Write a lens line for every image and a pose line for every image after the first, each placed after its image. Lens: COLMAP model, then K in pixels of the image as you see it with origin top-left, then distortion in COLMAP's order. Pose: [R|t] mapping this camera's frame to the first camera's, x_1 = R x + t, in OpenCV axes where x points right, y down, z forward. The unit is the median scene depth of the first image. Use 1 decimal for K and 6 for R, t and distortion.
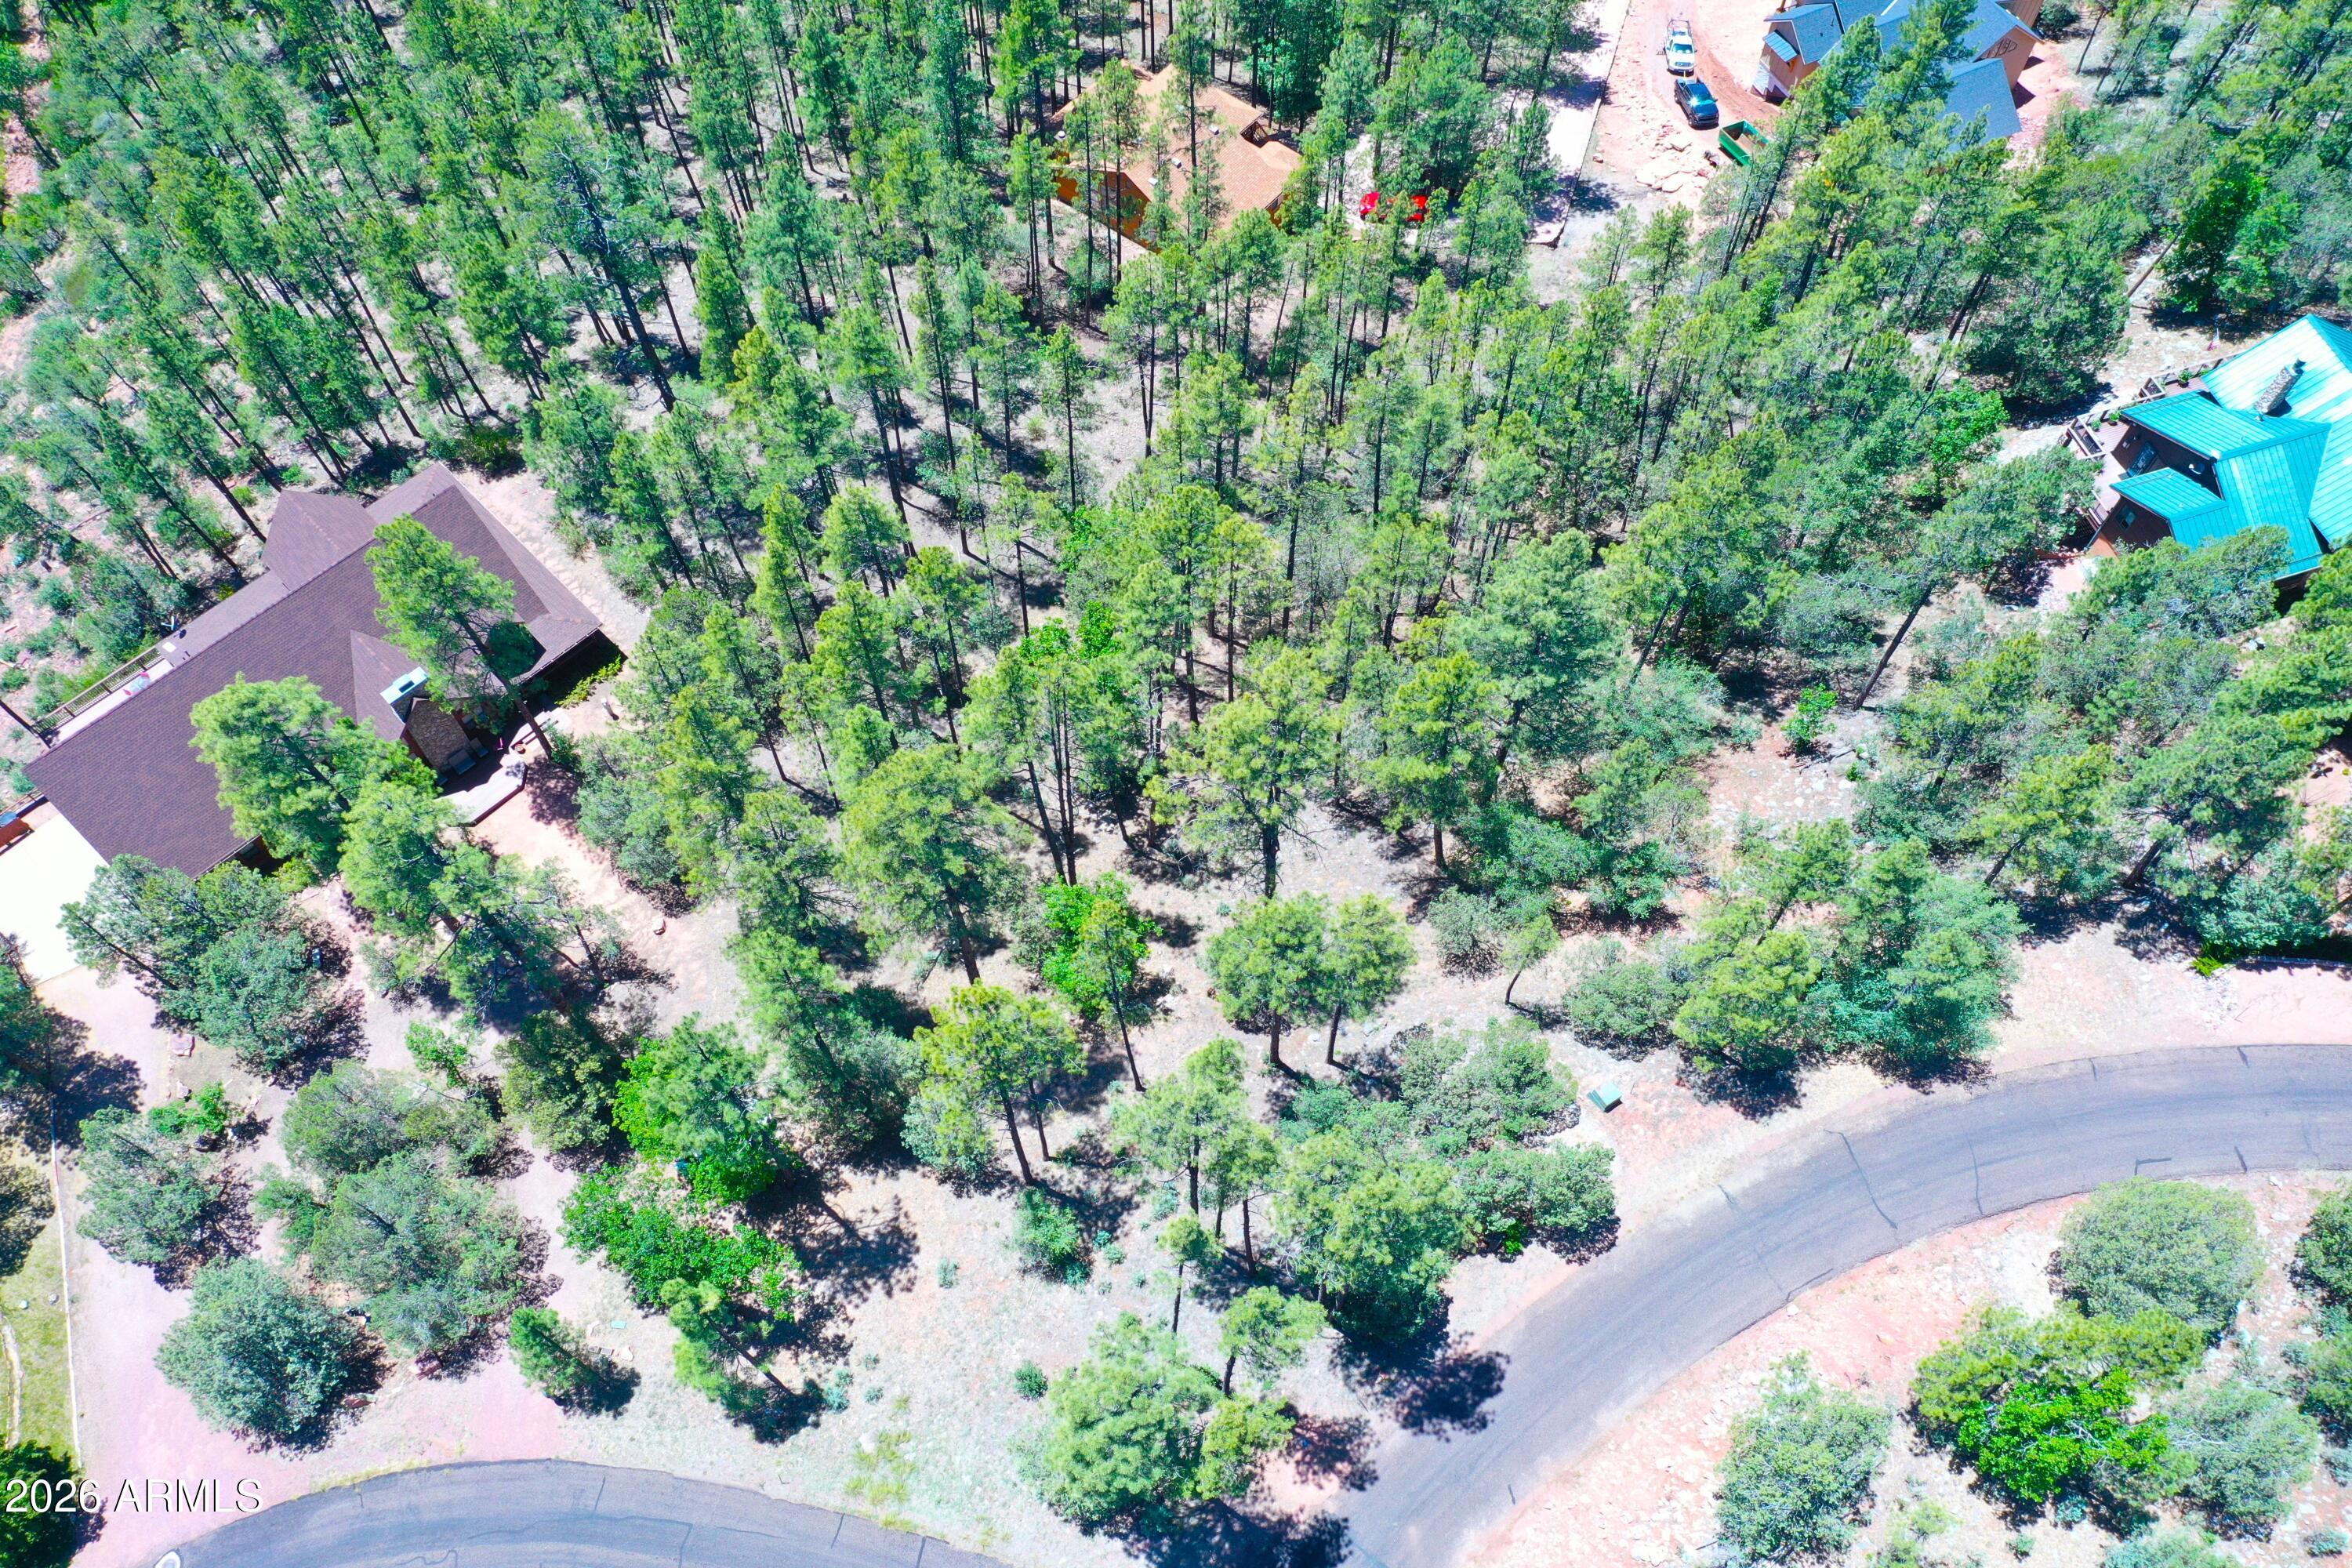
lens RADIAL K [[1851.2, 0, 1173.5], [0, 1851.2, 784.4], [0, 0, 1]] dist [0.006857, -0.001810]
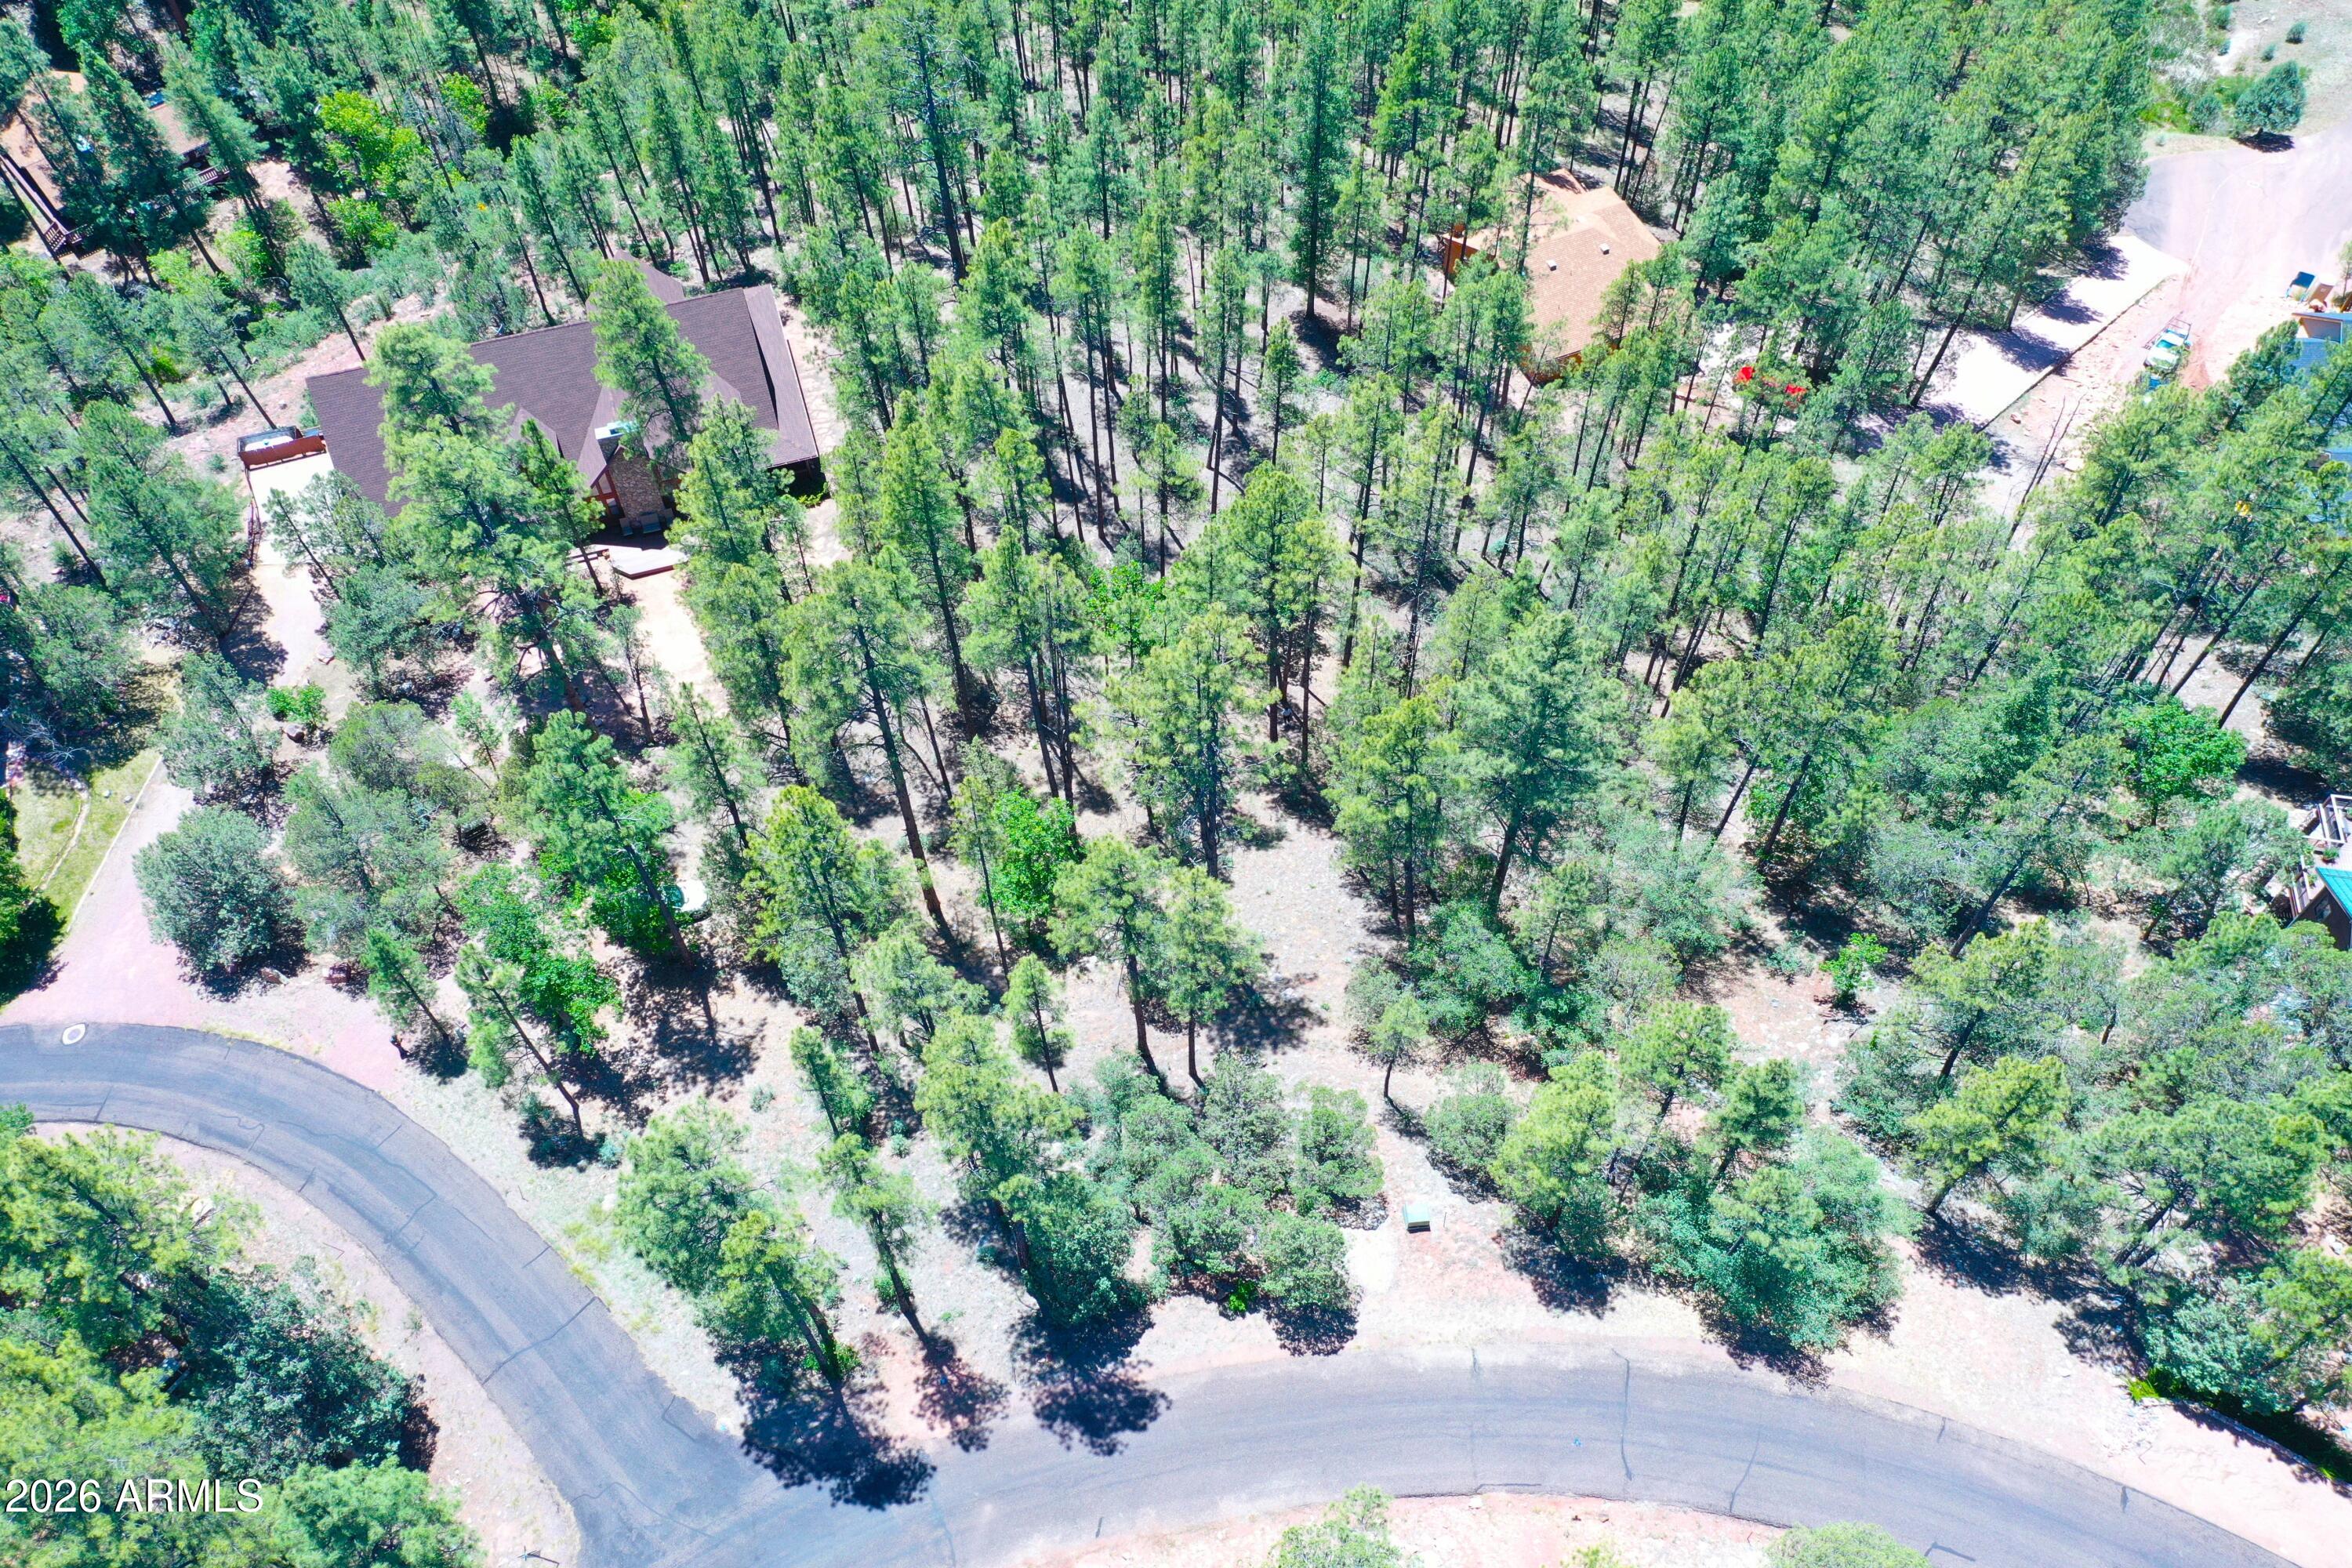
lens RADIAL K [[1855.4, 0, 1173.6], [0, 1855.4, 791.8], [0, 0, 1]] dist [-0.001253, 0.001152]
pose [[0.883465, 0.377490, -0.277474, 0.262645], [-0.401334, 0.915354, -0.032537, 0.045905], [0.241704, 0.140105, 0.960182, 0.047706]]
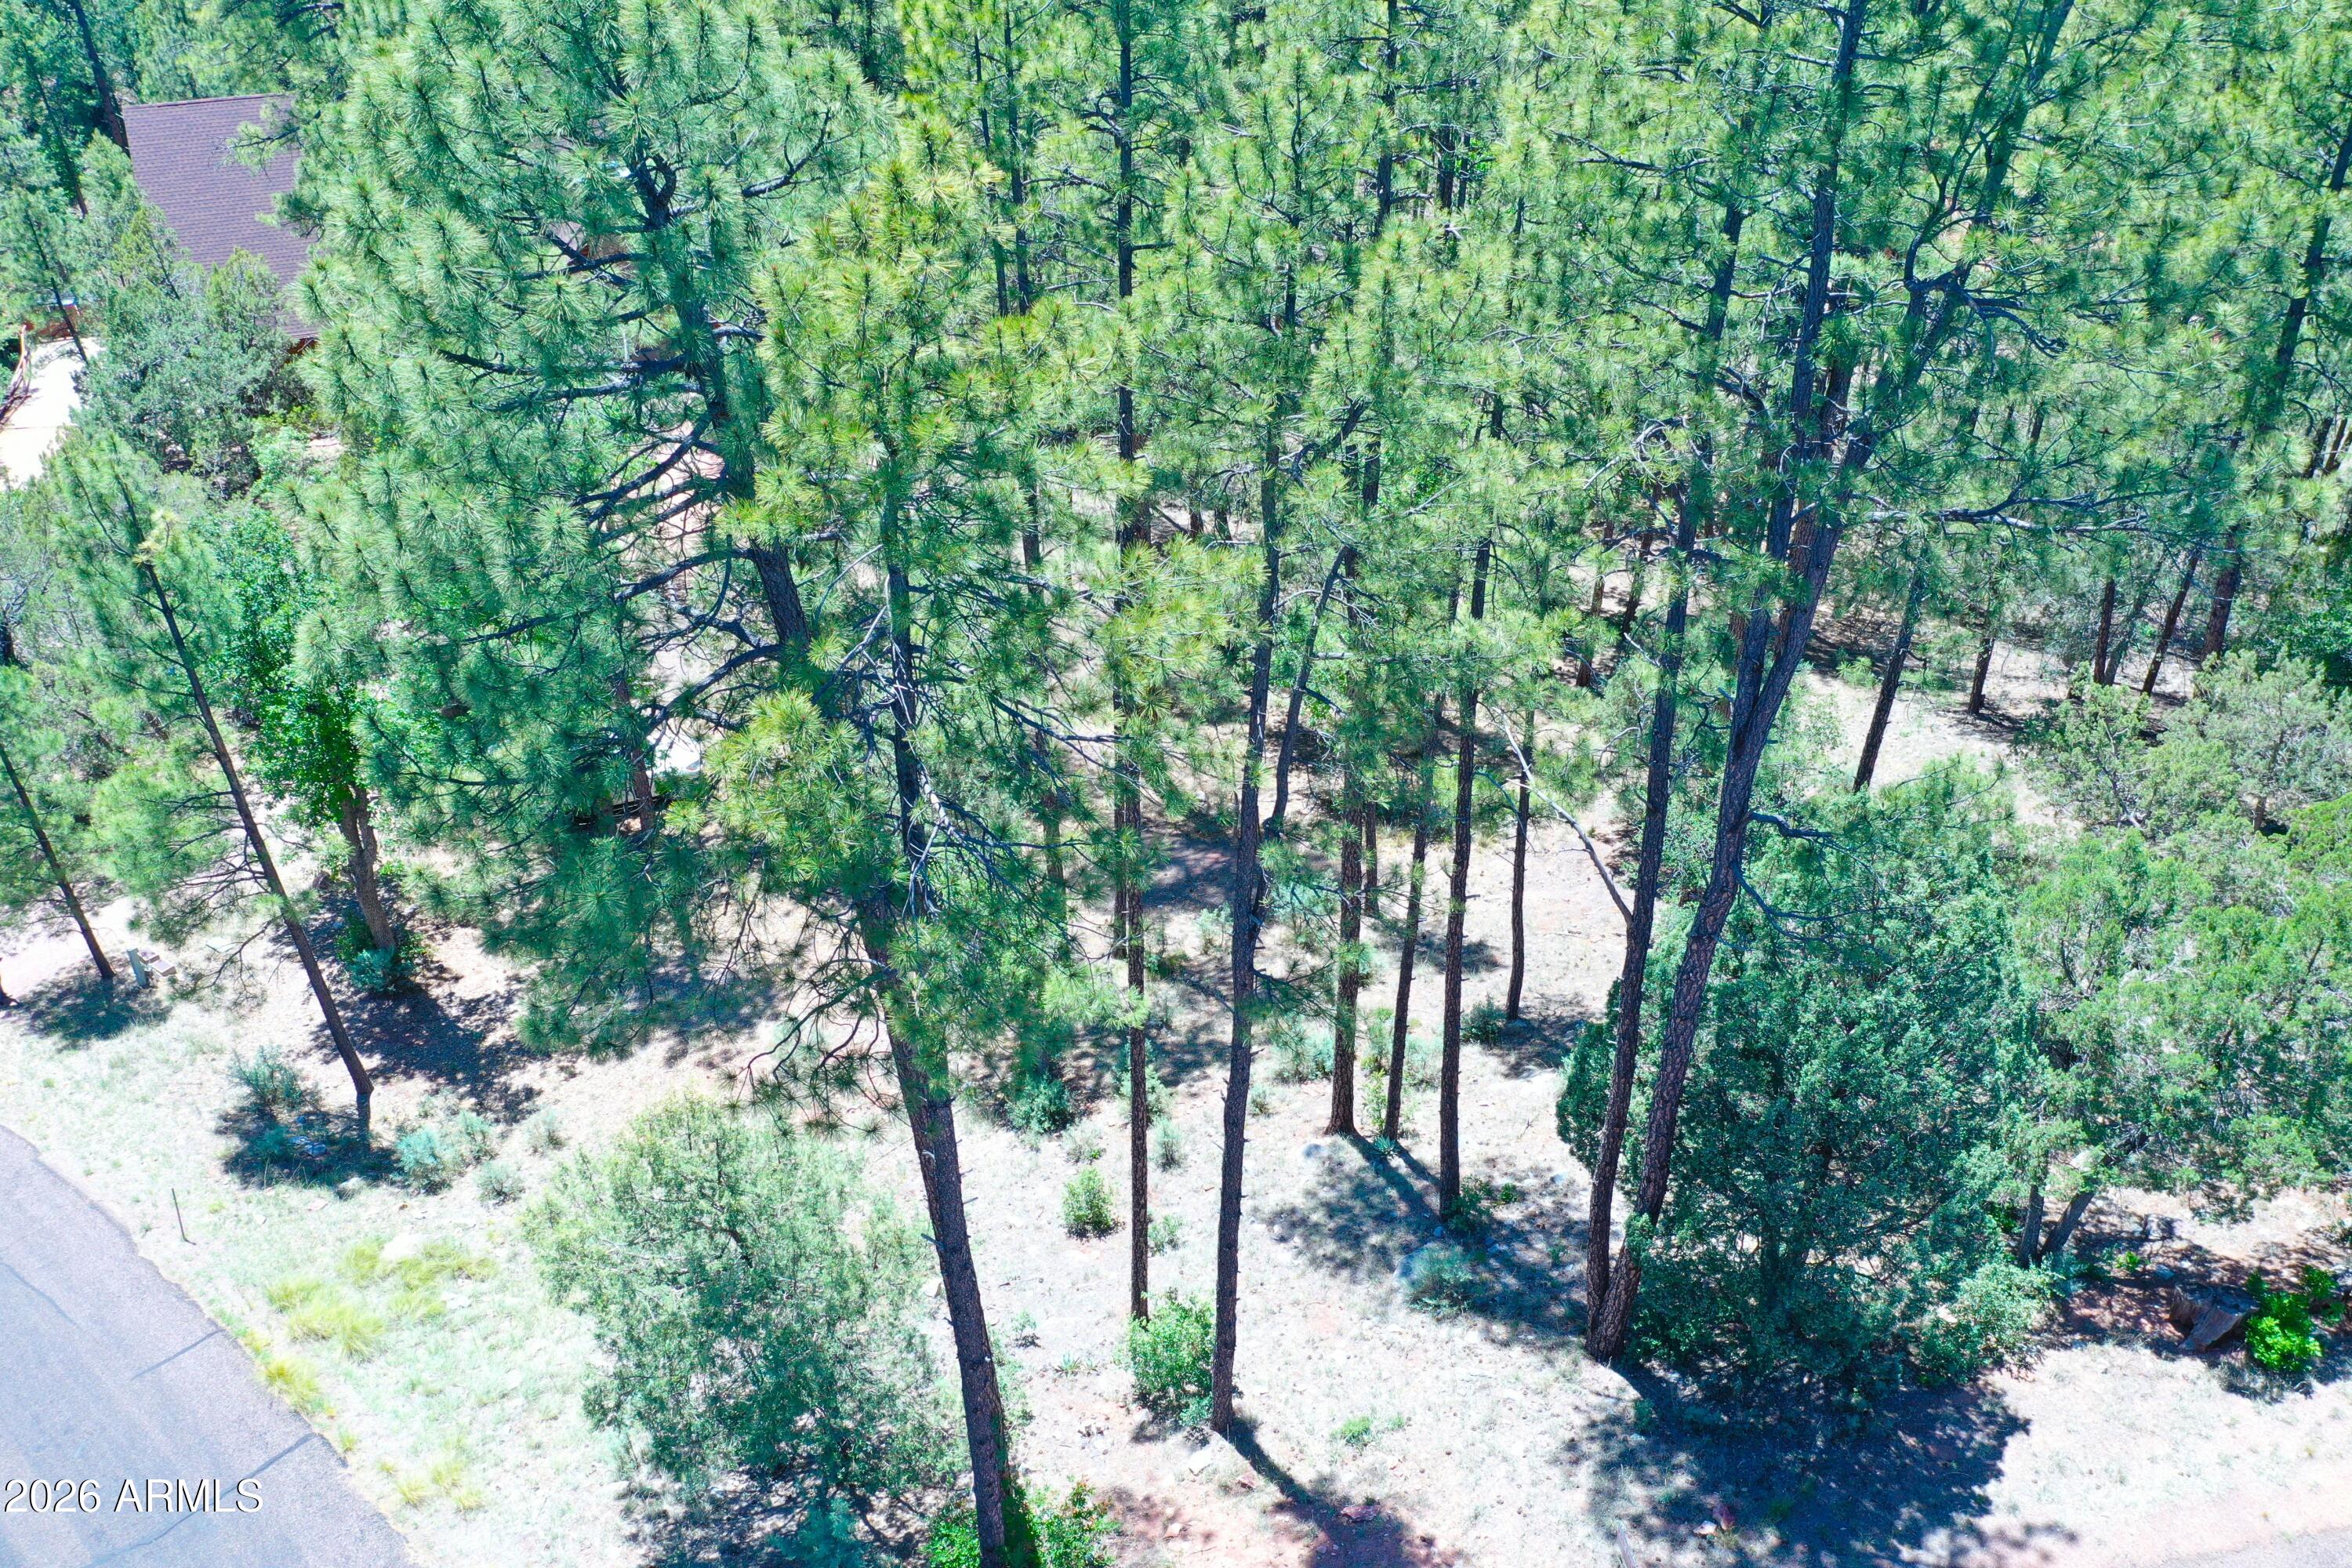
lens RADIAL K [[1855.4, 0, 1173.6], [0, 1855.4, 791.8], [0, 0, 1]] dist [-0.001253, 0.001152]
pose [[0.887976, 0.264434, -0.376263, 0.092872], [-0.395252, 0.857077, -0.330446, 0.284217], [0.235106, 0.442147, 0.865582, 0.545353]]
